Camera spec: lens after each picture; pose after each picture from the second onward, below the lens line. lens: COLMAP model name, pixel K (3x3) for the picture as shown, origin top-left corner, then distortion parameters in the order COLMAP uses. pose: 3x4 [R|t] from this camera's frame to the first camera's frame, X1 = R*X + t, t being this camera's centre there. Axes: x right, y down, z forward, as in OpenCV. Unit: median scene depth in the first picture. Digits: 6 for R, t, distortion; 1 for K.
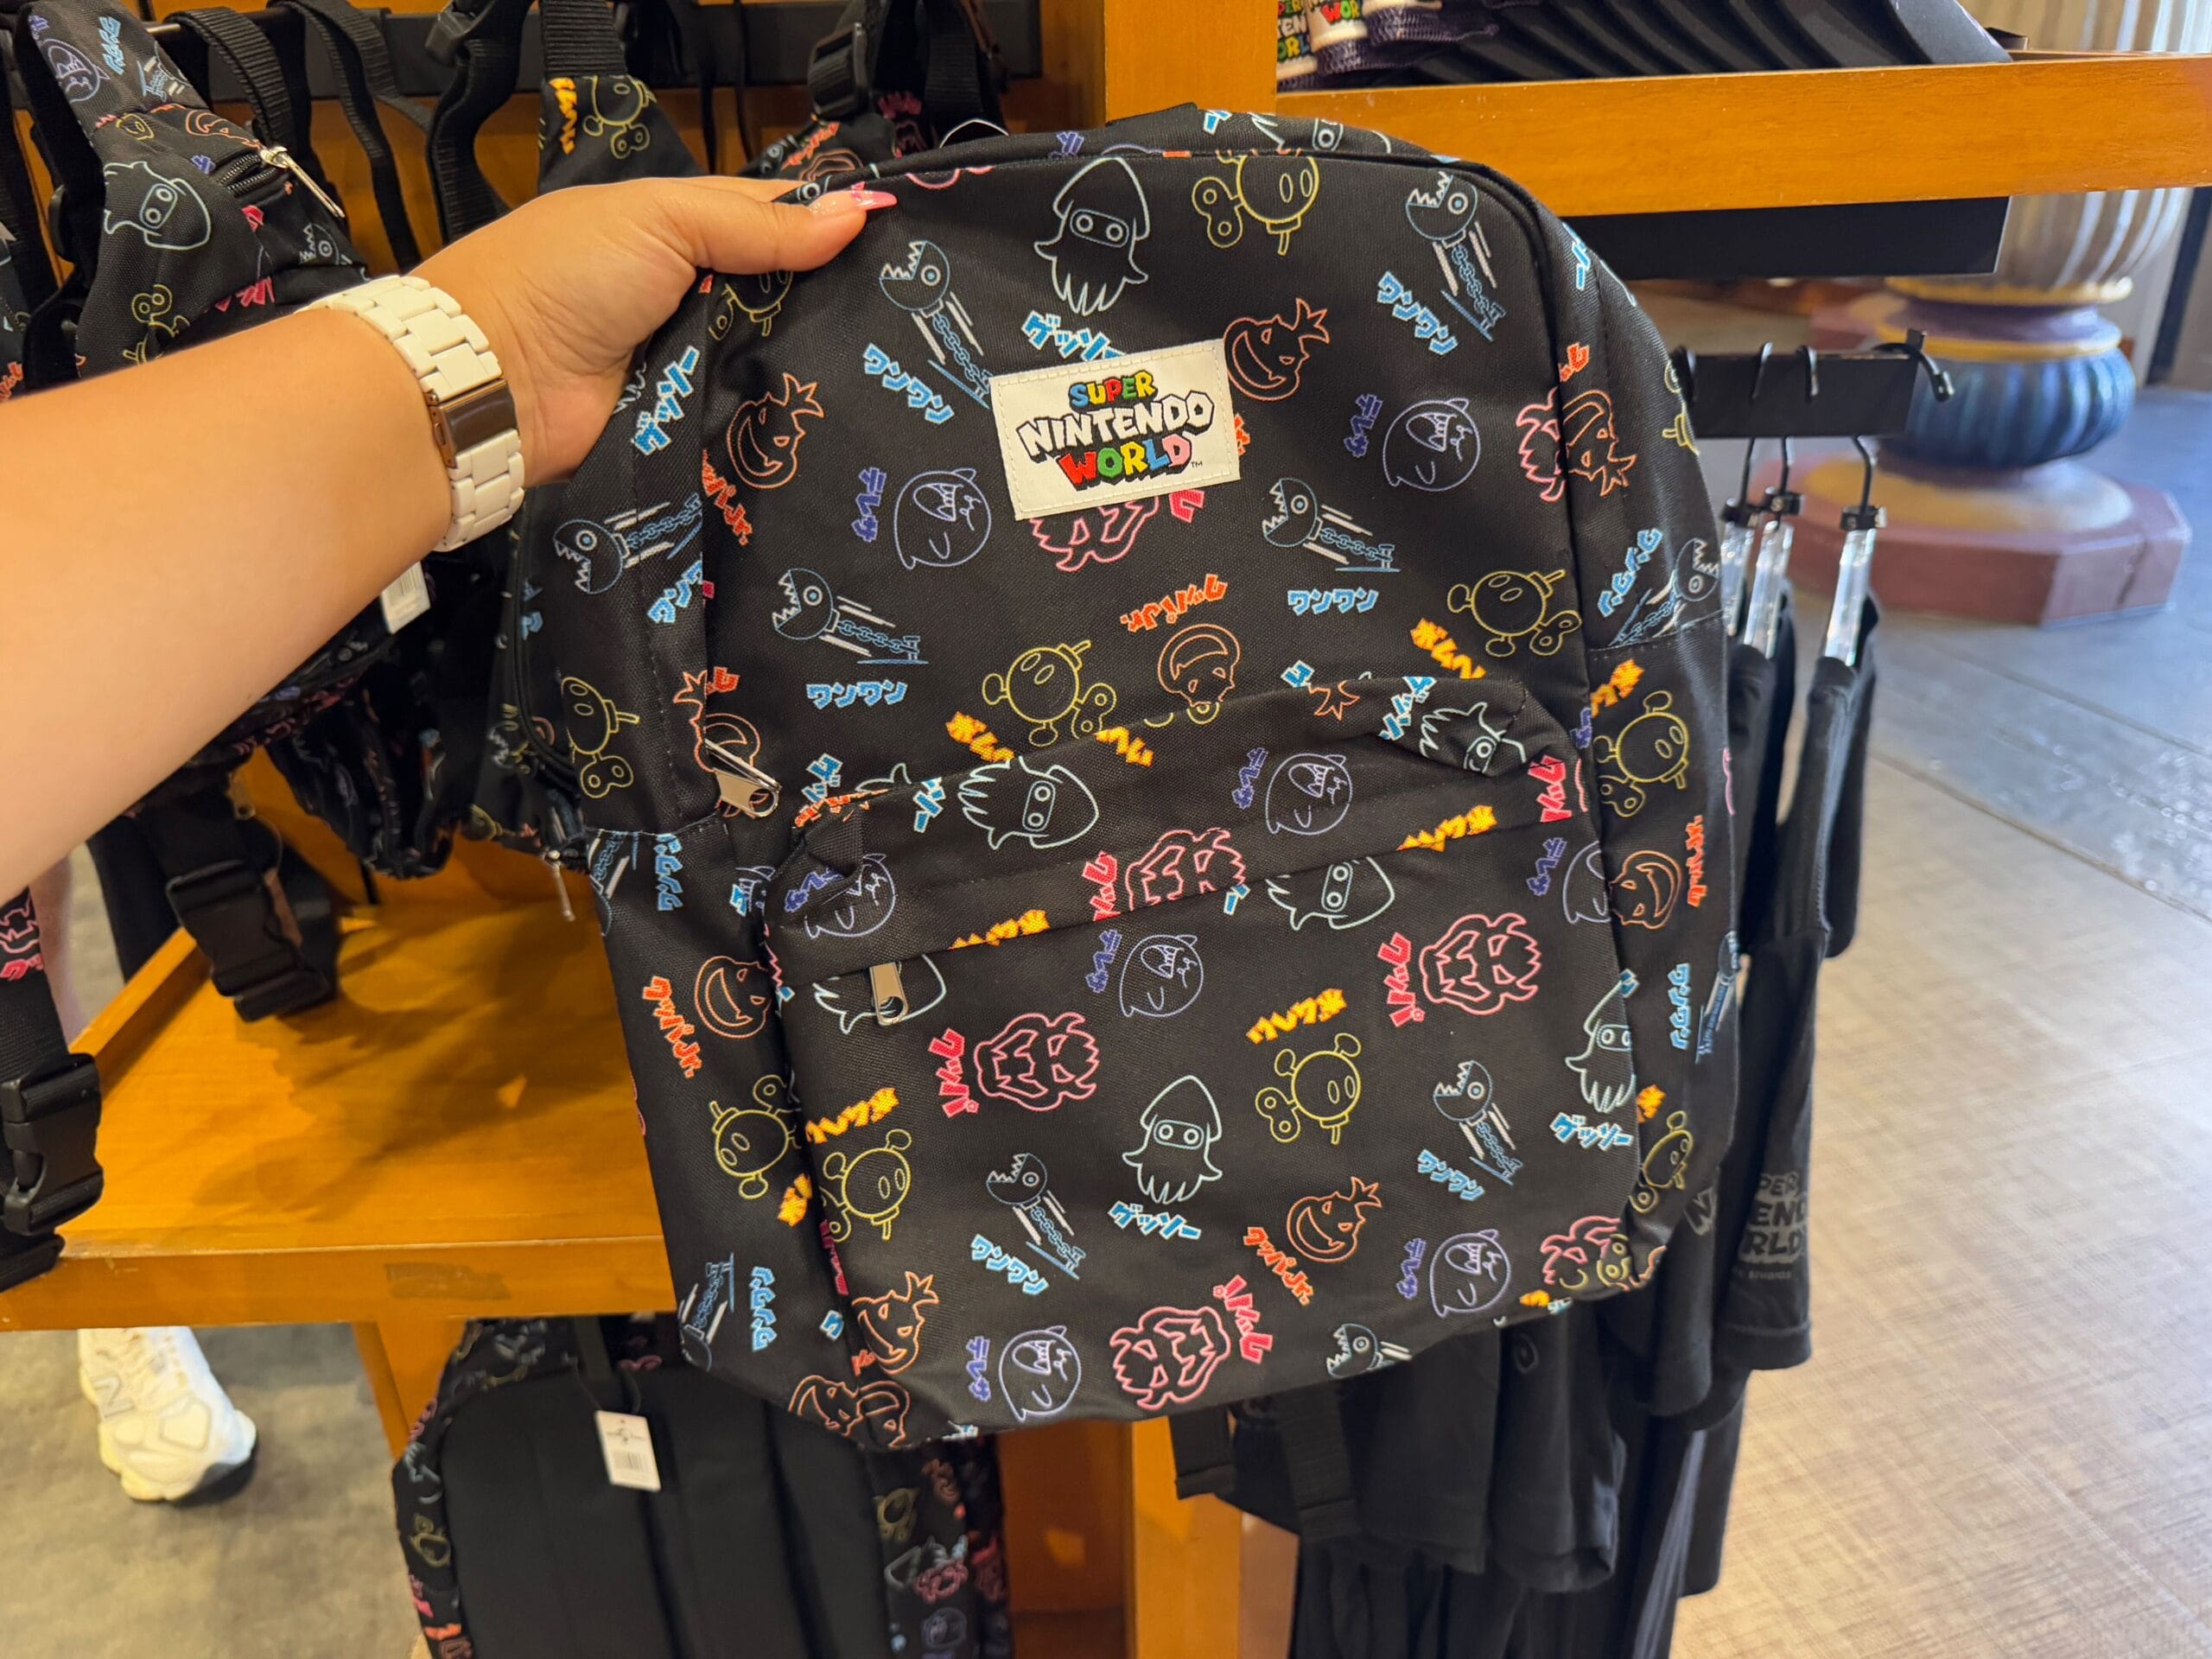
lens RADIAL K [[1599.7, 0, 1115.9], [0, 1599.7, 855.8], [0, 0, 1]] dist [-0.022313, 0.003576]
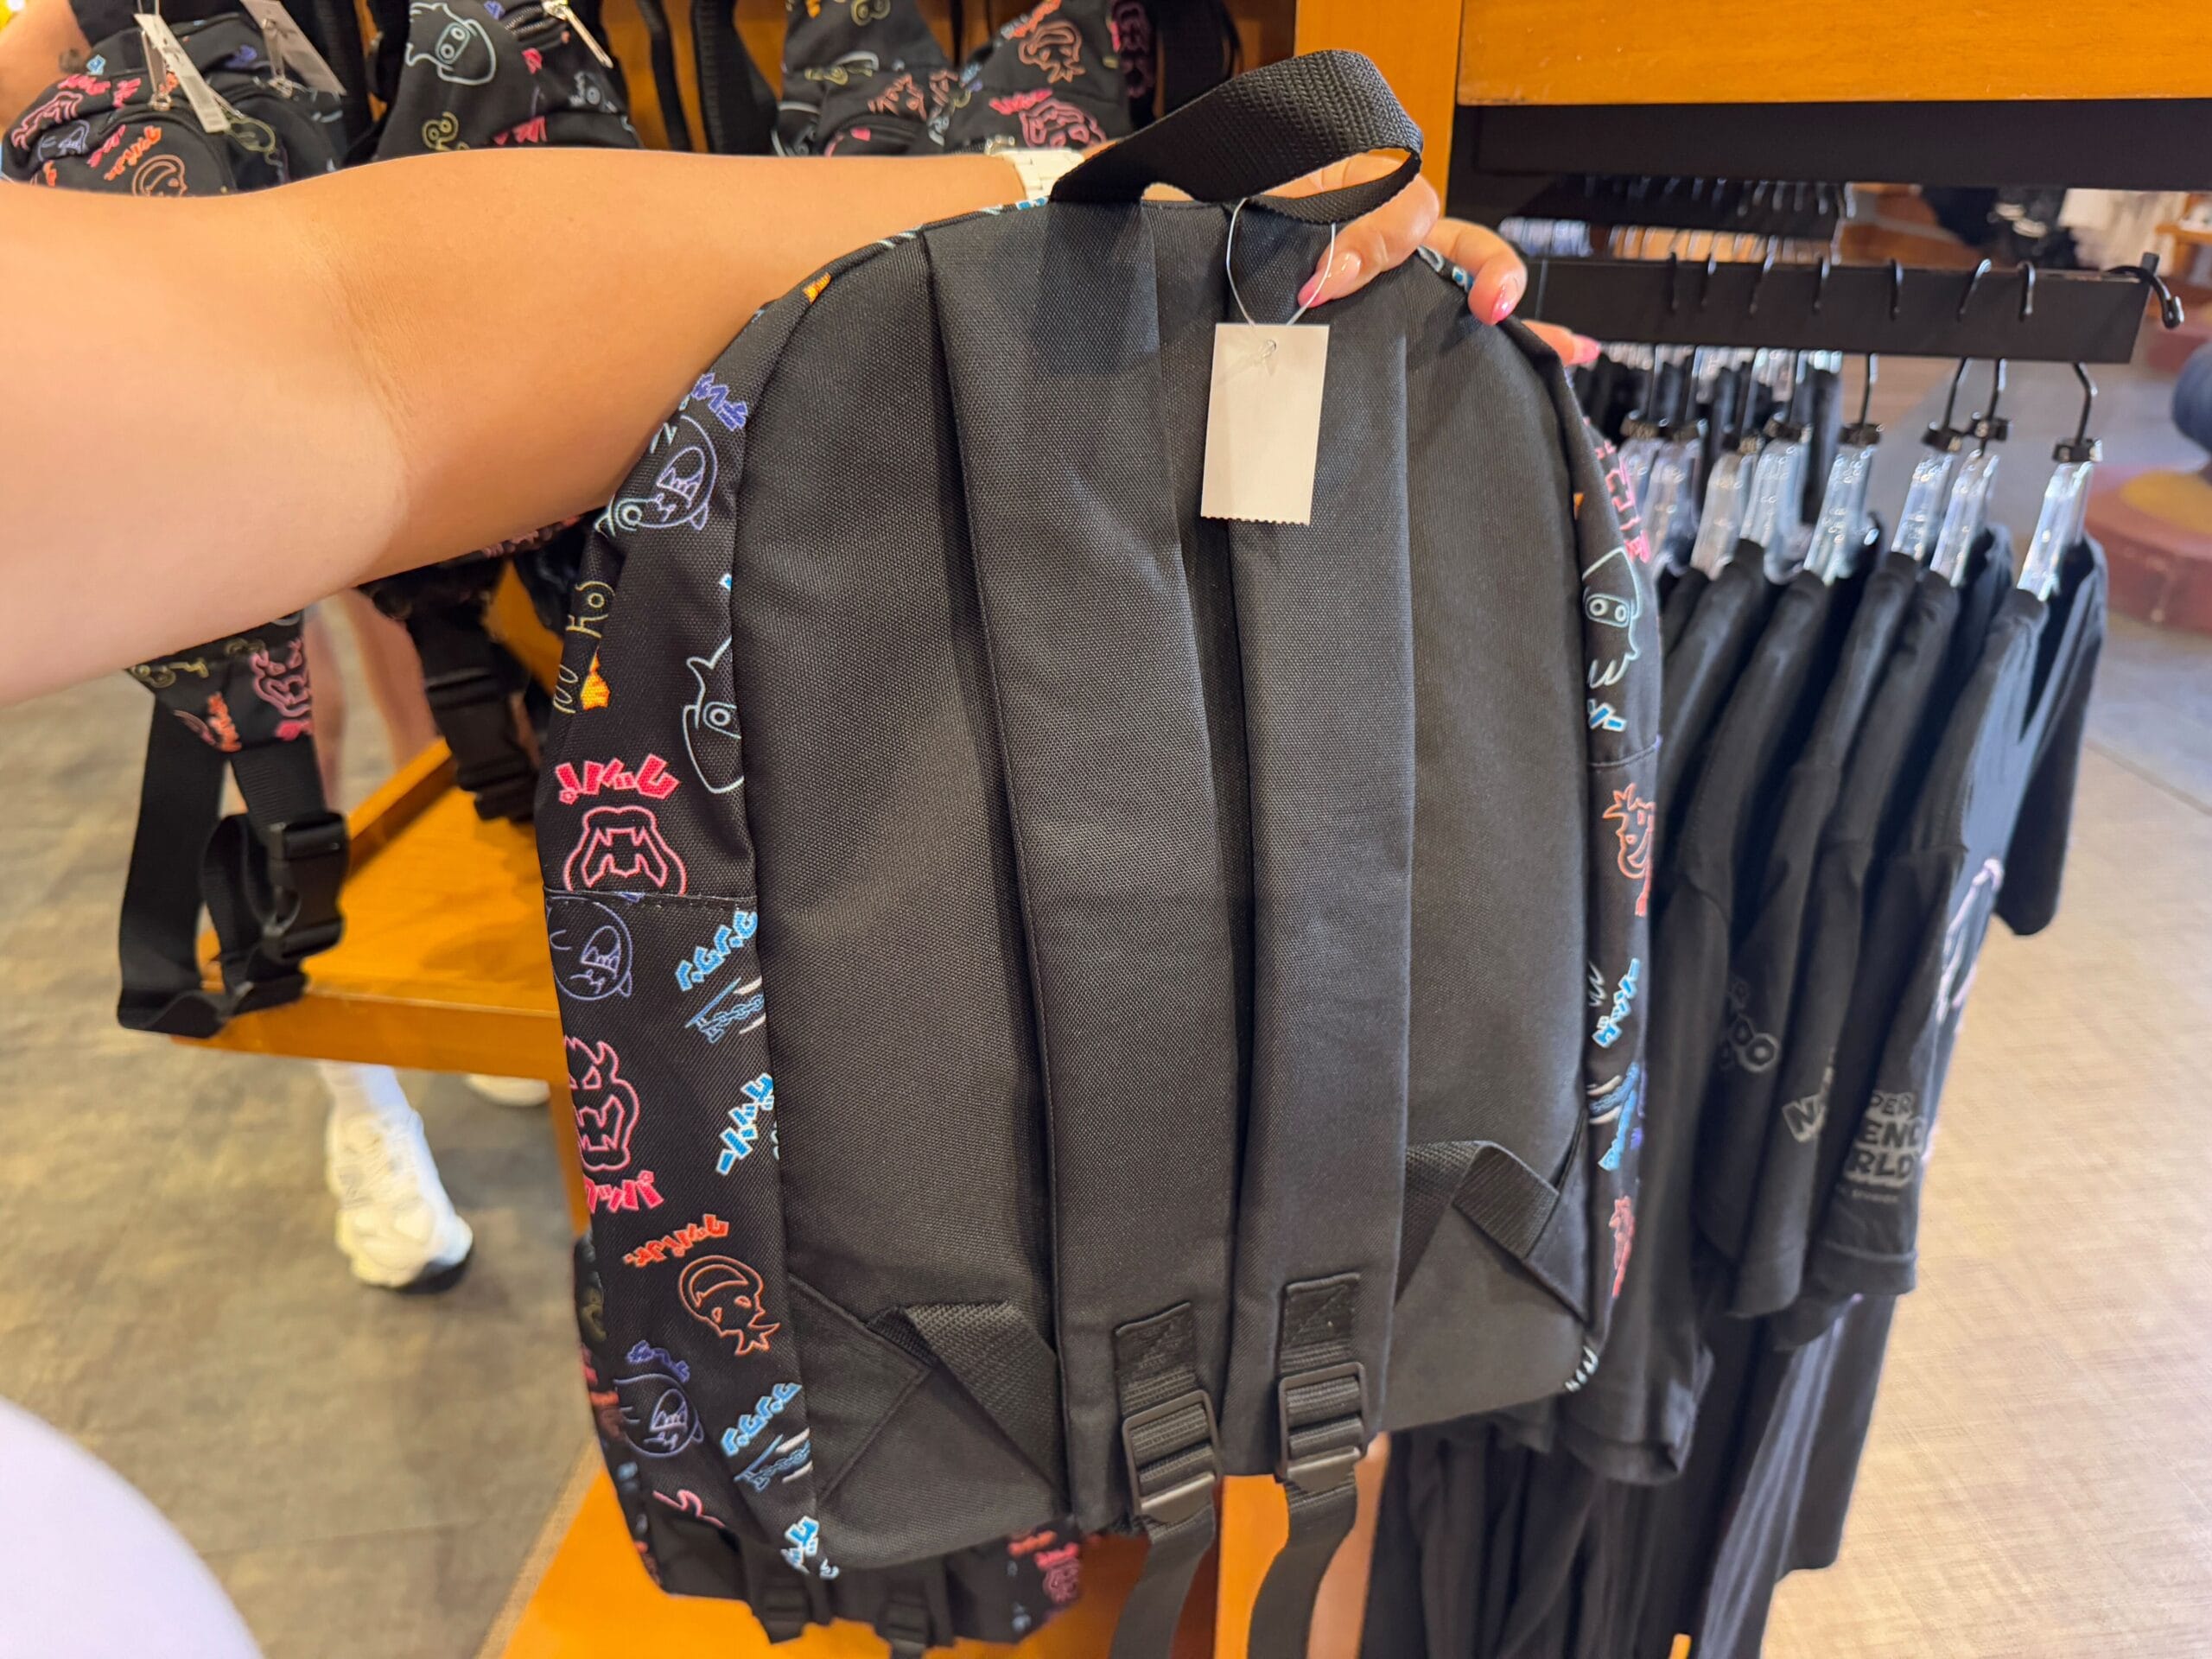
lens RADIAL K [[1601.8, 0, 1101.8], [0, 1601.8, 860.5], [0, 0, 1]] dist [-0.024990, 0.004491]
pose [[0.983461, 0.101044, -0.150312, 0.057562], [-0.097769, 0.994785, 0.029035, 0.064698], [0.152462, -0.013859, 0.988212, -0.043566]]
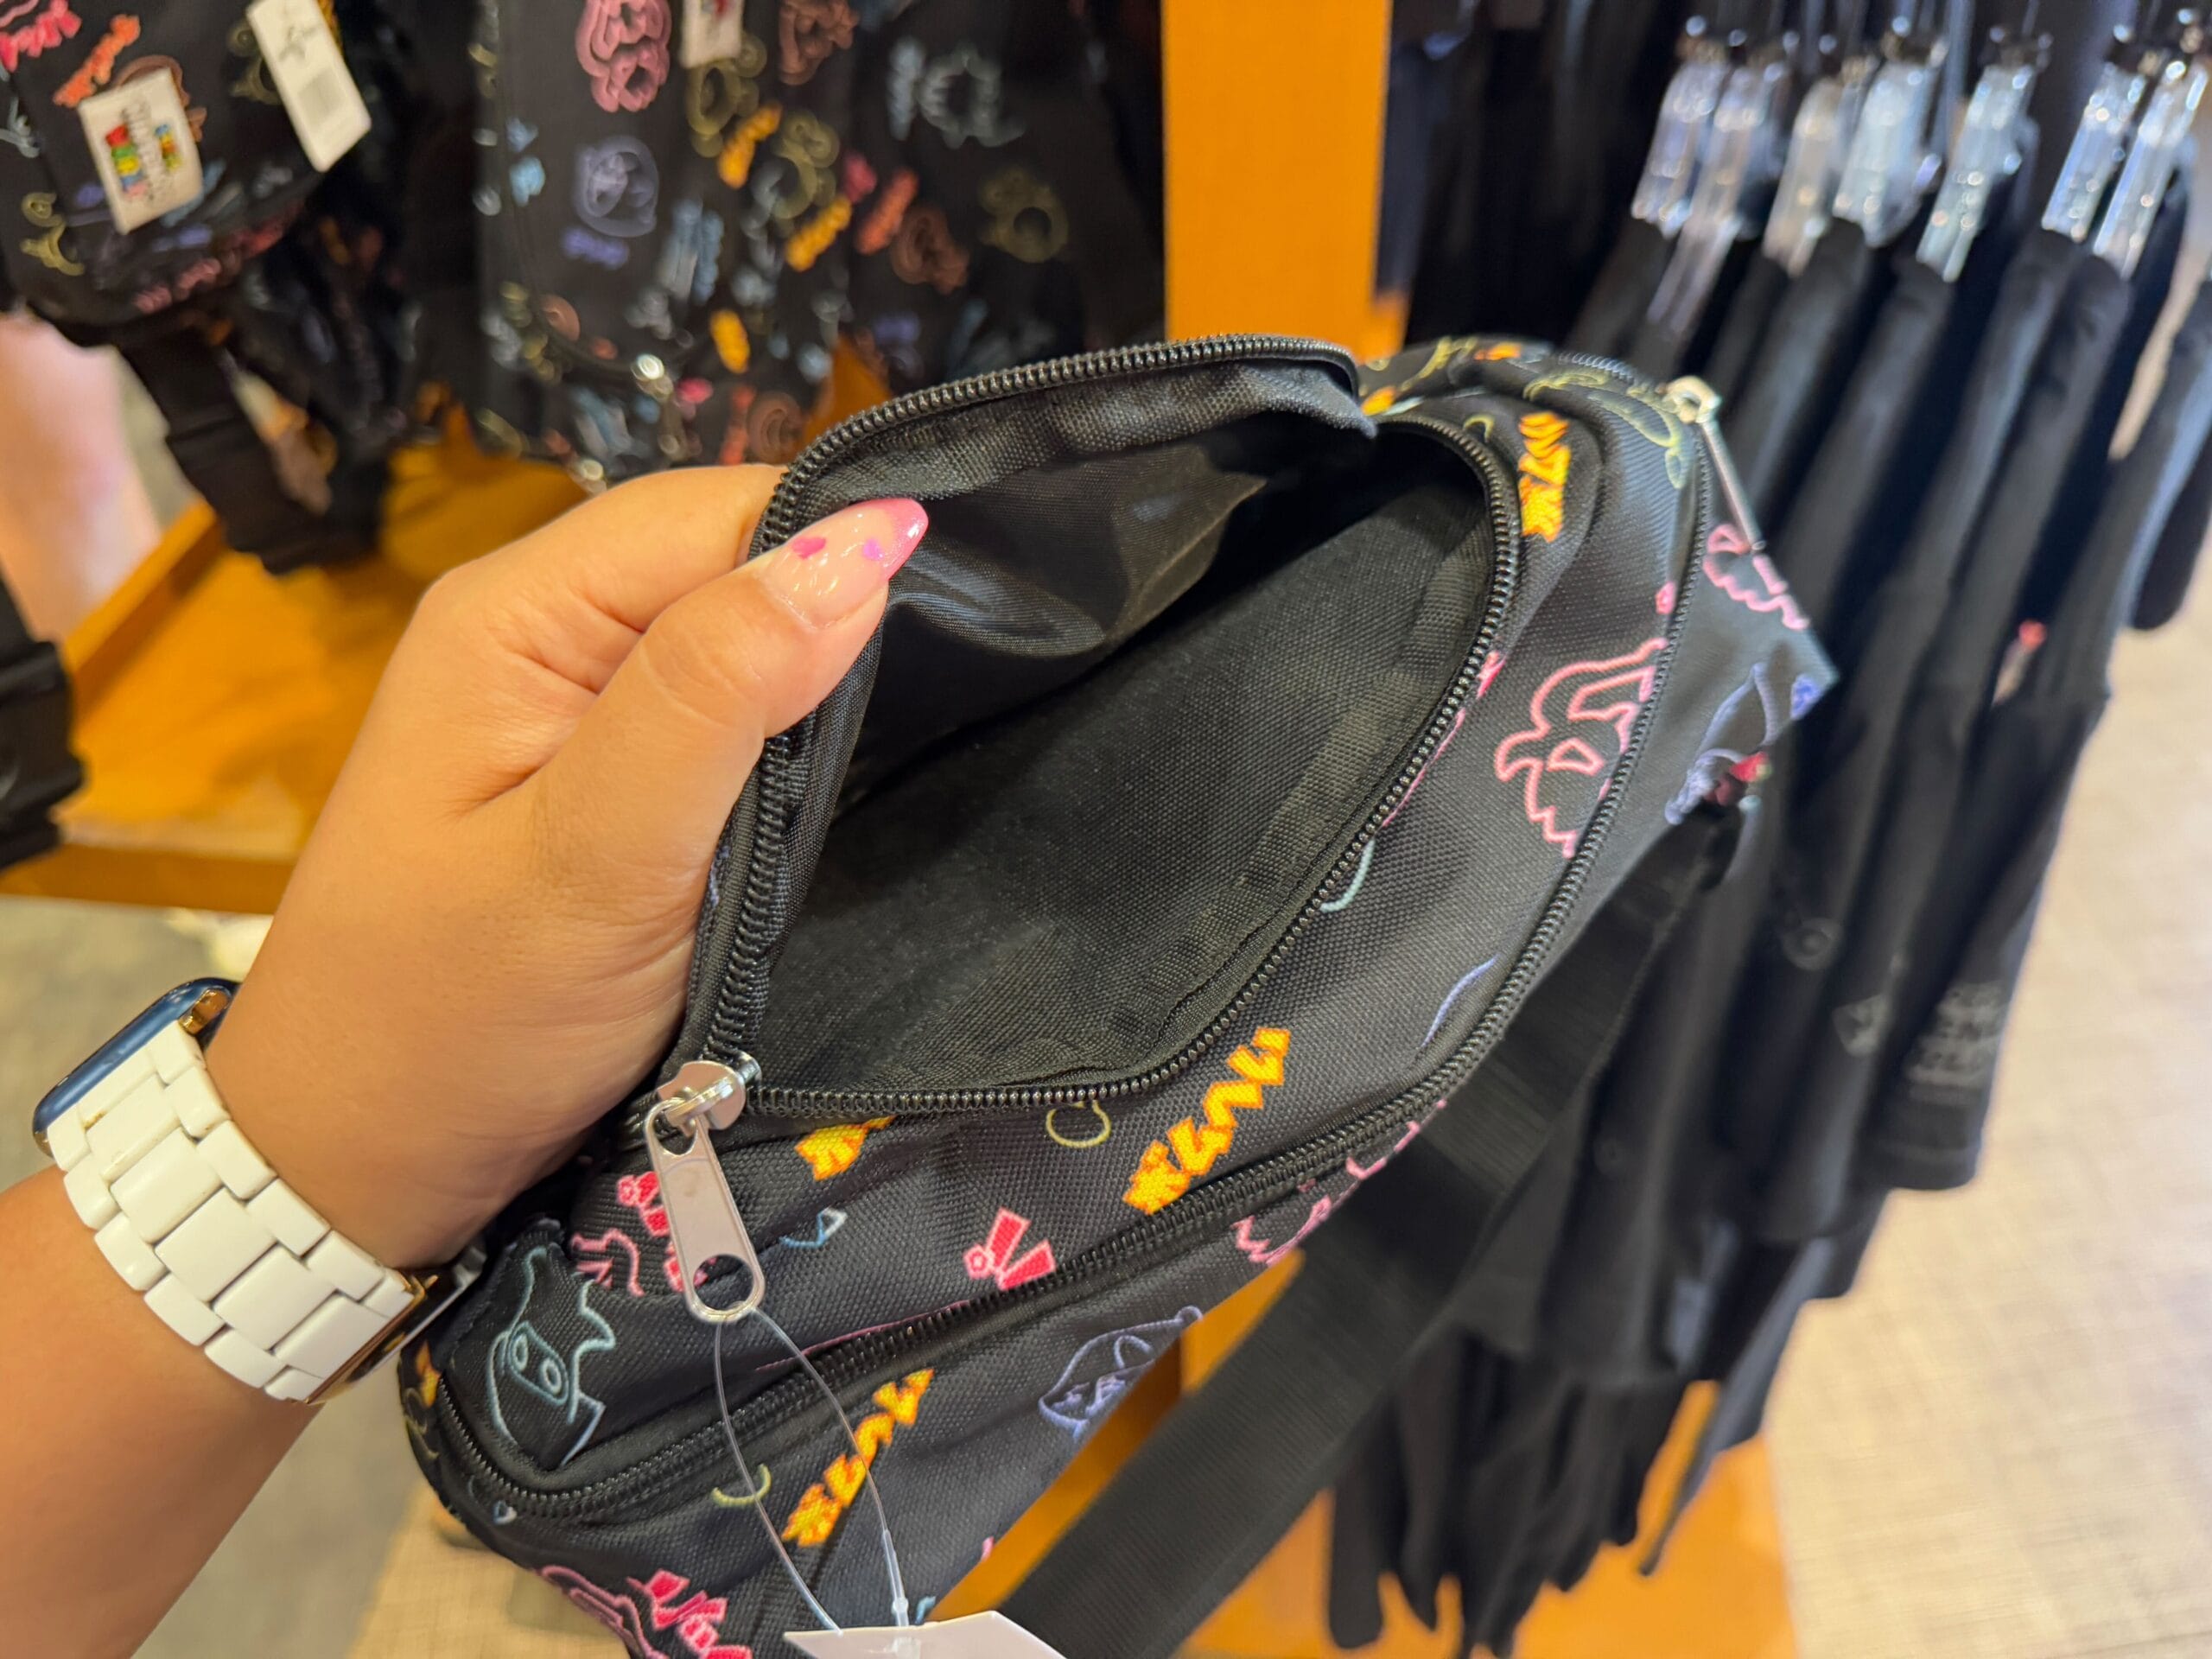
lens RADIAL K [[1628.2, 0, 1106.0], [0, 1628.2, 829.5], [0, 0, 1]] dist [-0.037480, 0.006016]
pose [[0.983691, 0.104957, -0.146072, 0.089702], [-0.058164, 0.954082, 0.293845, -0.069266], [0.170205, -0.280557, 0.944626, 0.174517]]
